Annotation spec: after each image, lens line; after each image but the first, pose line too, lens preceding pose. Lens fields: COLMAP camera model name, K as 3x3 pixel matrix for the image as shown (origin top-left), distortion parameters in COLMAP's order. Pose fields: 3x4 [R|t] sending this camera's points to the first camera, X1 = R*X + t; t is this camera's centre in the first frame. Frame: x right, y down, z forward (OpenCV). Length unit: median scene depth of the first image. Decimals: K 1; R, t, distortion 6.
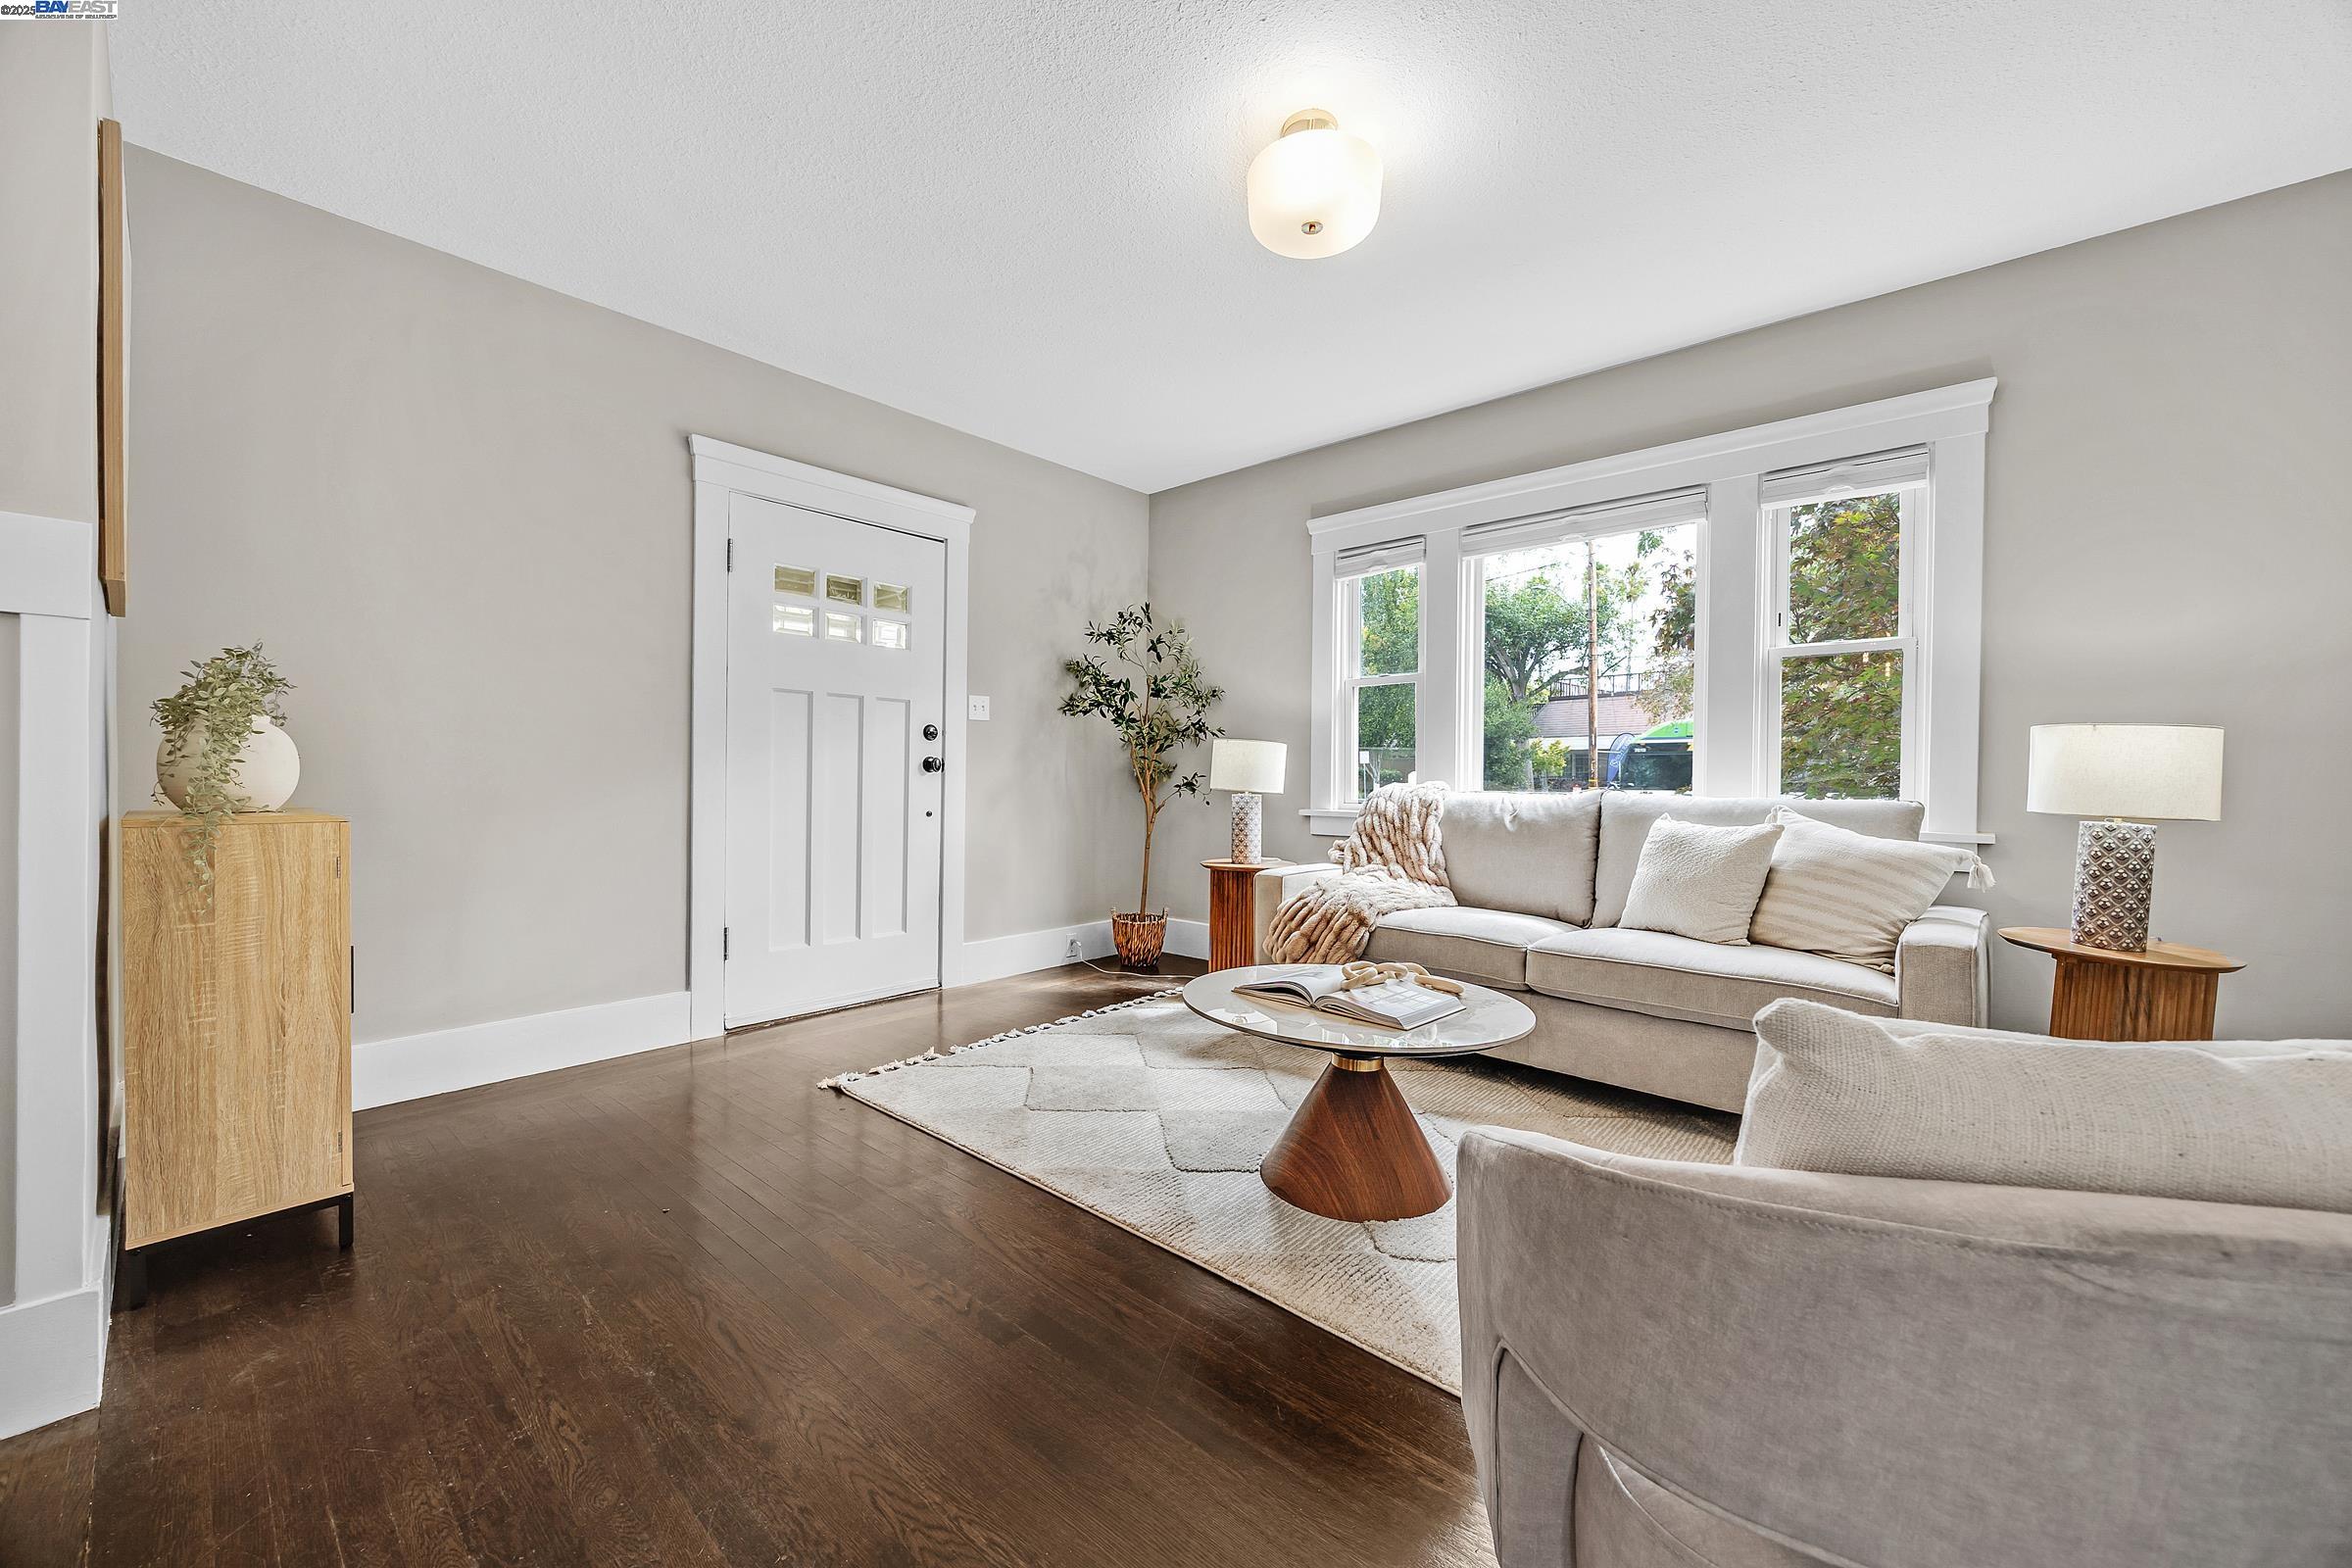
lens RADIAL K [[905.0, 0, 1170.4], [0, 905.0, 787.0], [0, 0, 1]] dist [0.003481, 0.000387]
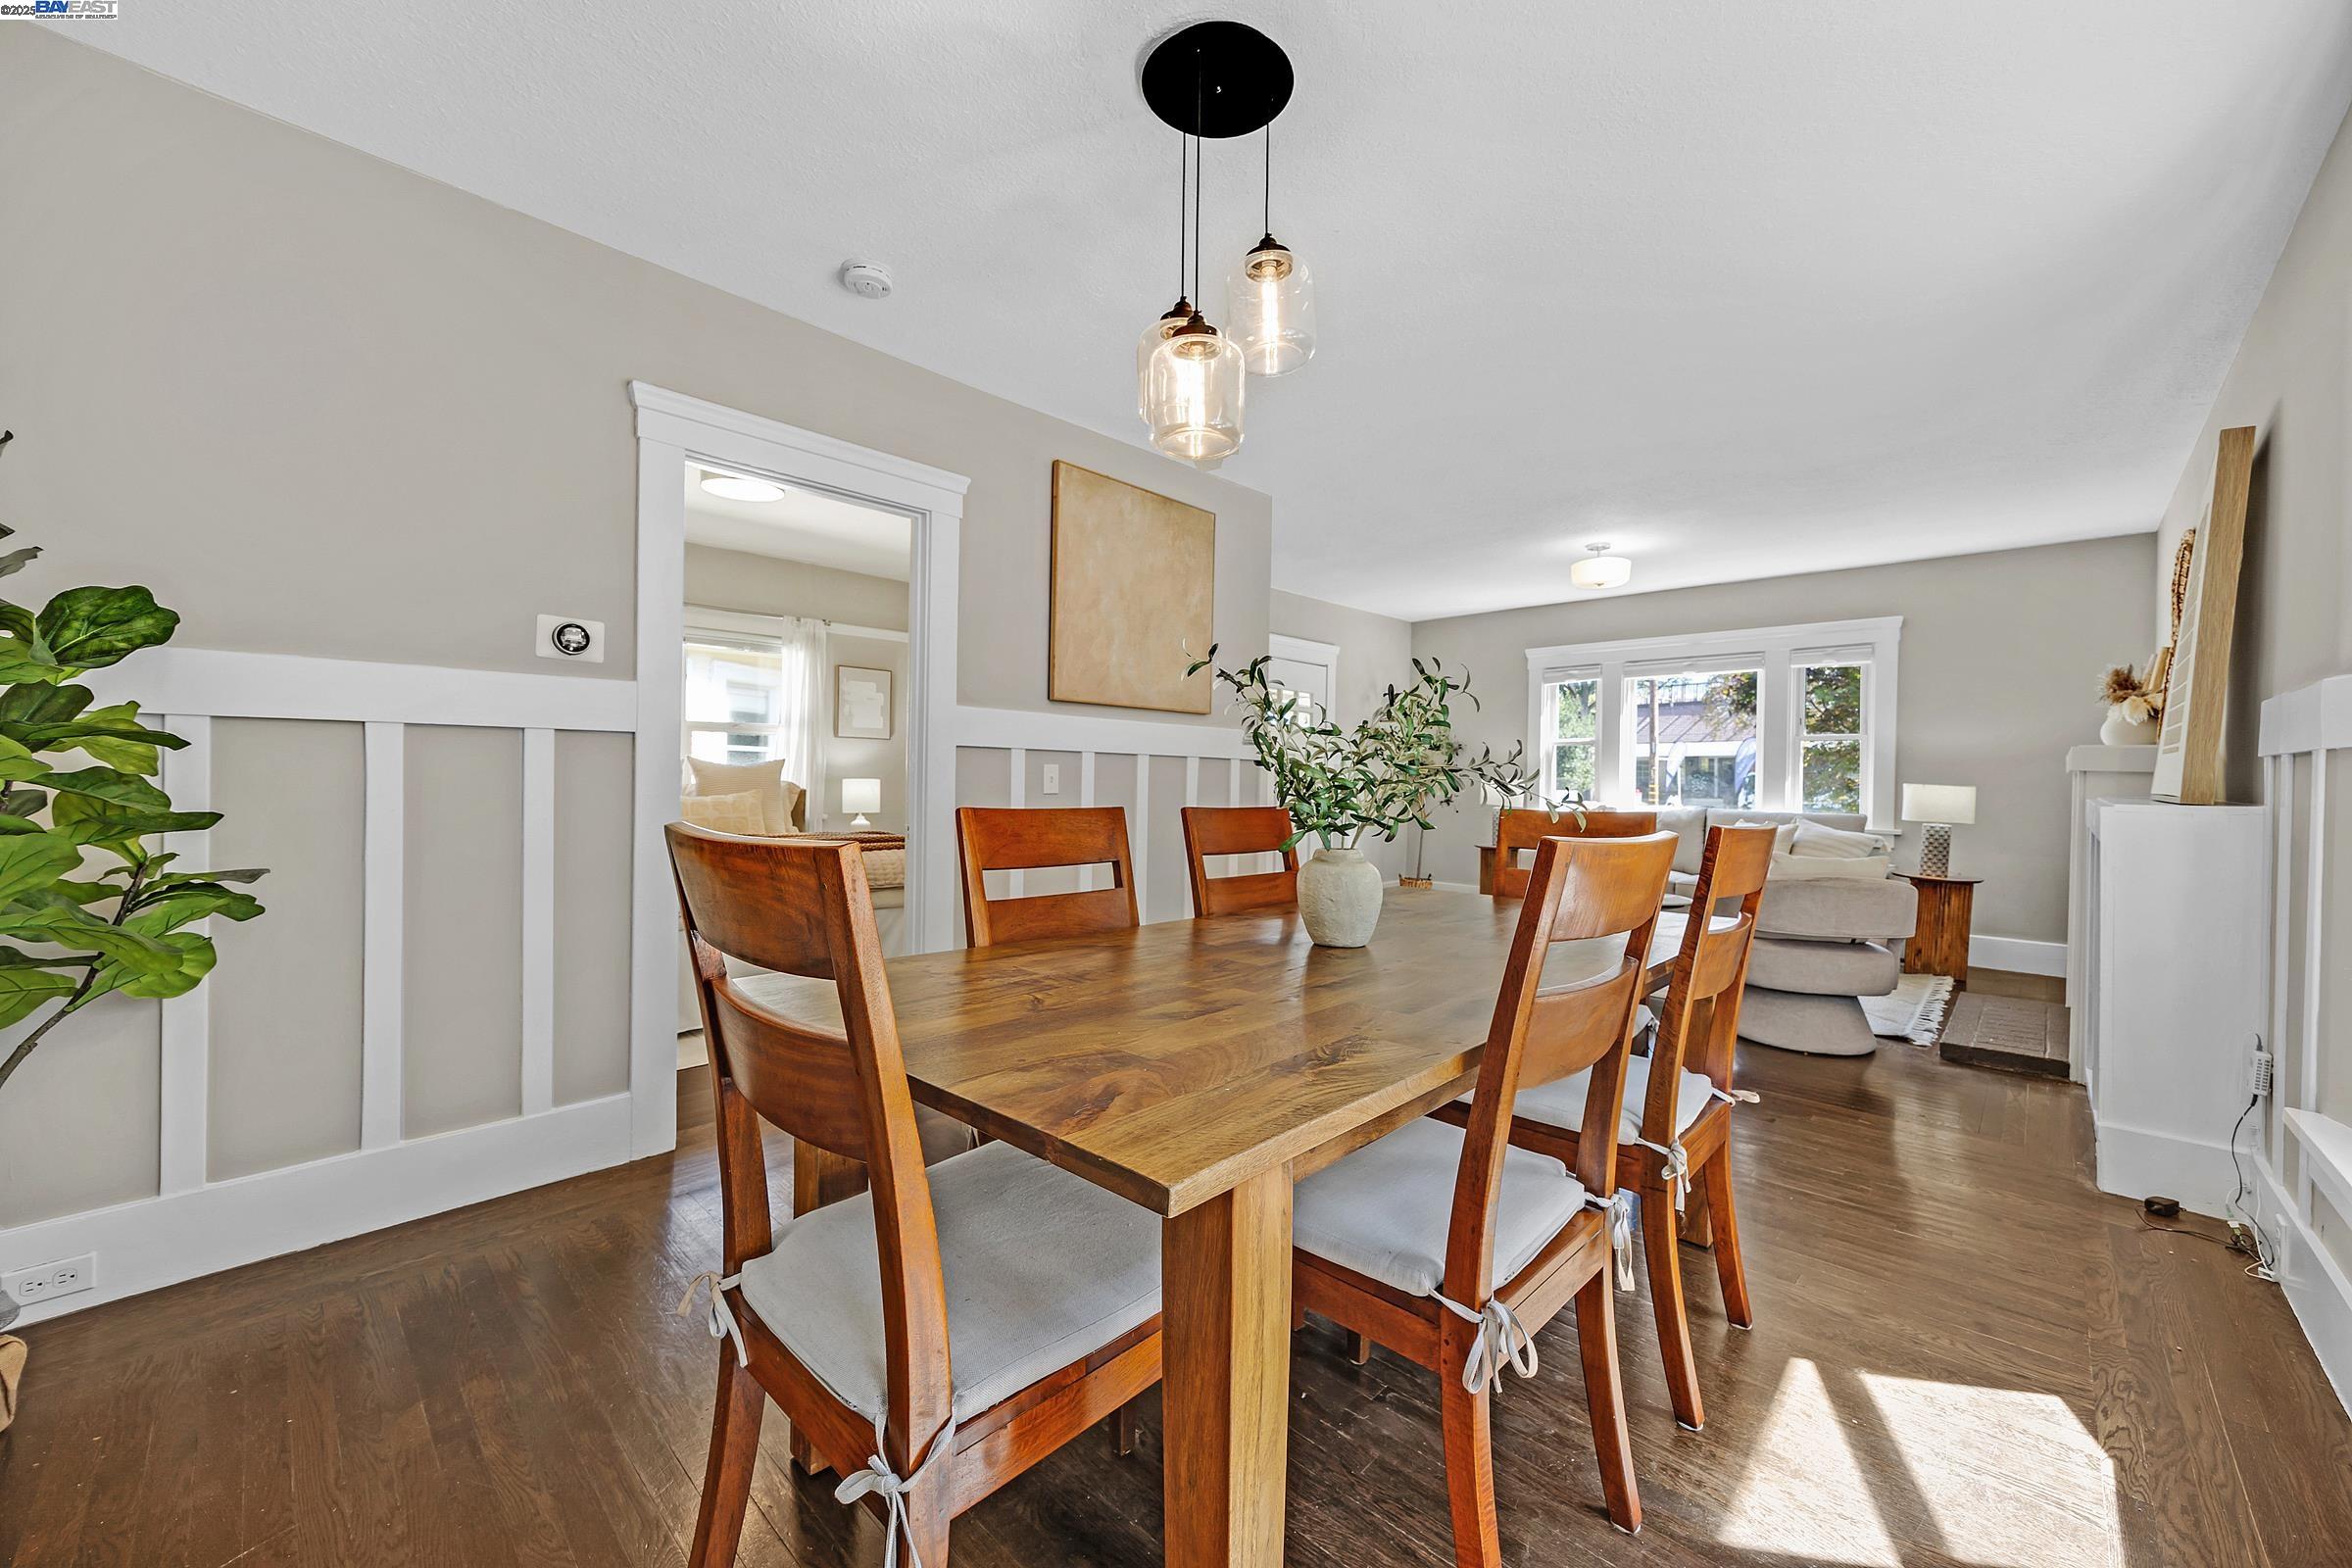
lens RADIAL K [[905.0, 0, 1170.3], [0, 905.0, 786.6], [0, 0, 1]] dist [0.003481, 0.000387]
pose [[0.999021, 0.001464, -0.044204, -0.677107], [-0.001598, 0.999994, -0.002996, -0.037802], [0.044199, 0.003064, 0.999018, -1.135917]]
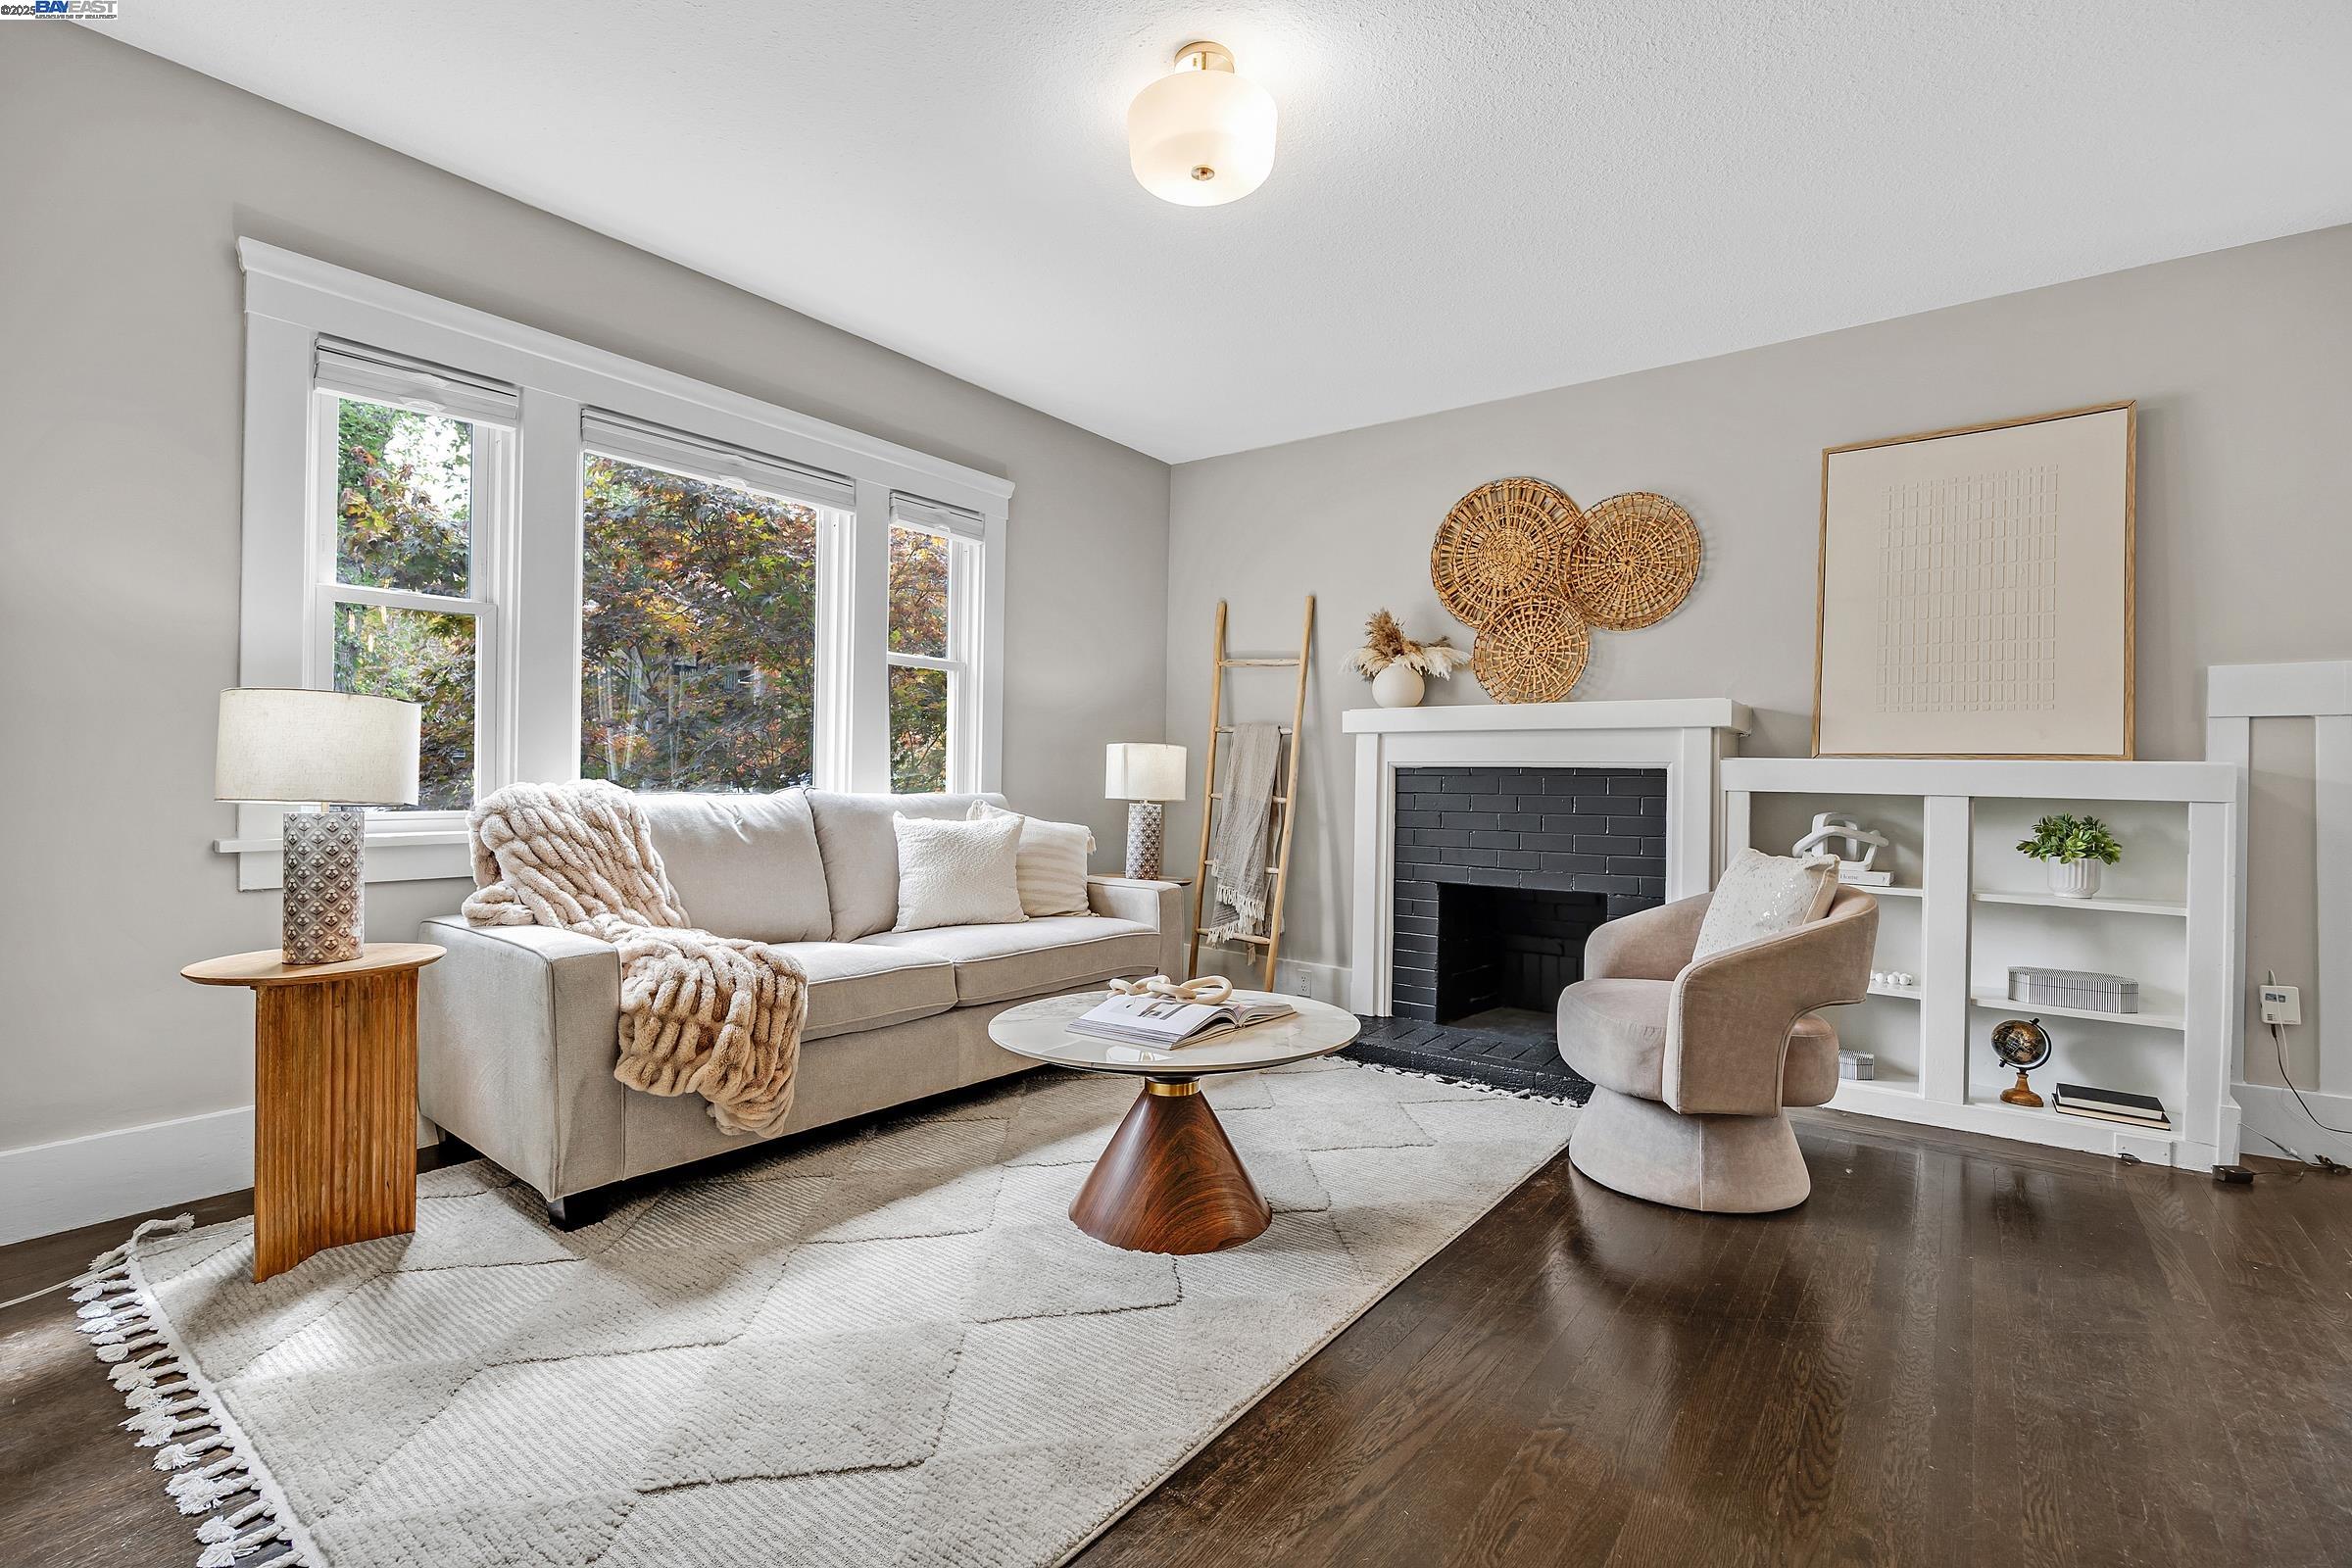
lens RADIAL K [[1063.2, 0, 1179.0], [0, 1063.2, 784.2], [0, 0, 1]] dist [-0.001570, 0.000100]
pose [[-0.068910, 0.002259, 0.997620, -0.644195], [0.014380, 0.999896, -0.001271, 0.005028], [-0.997519, 0.014258, -0.068935, 0.798420]]
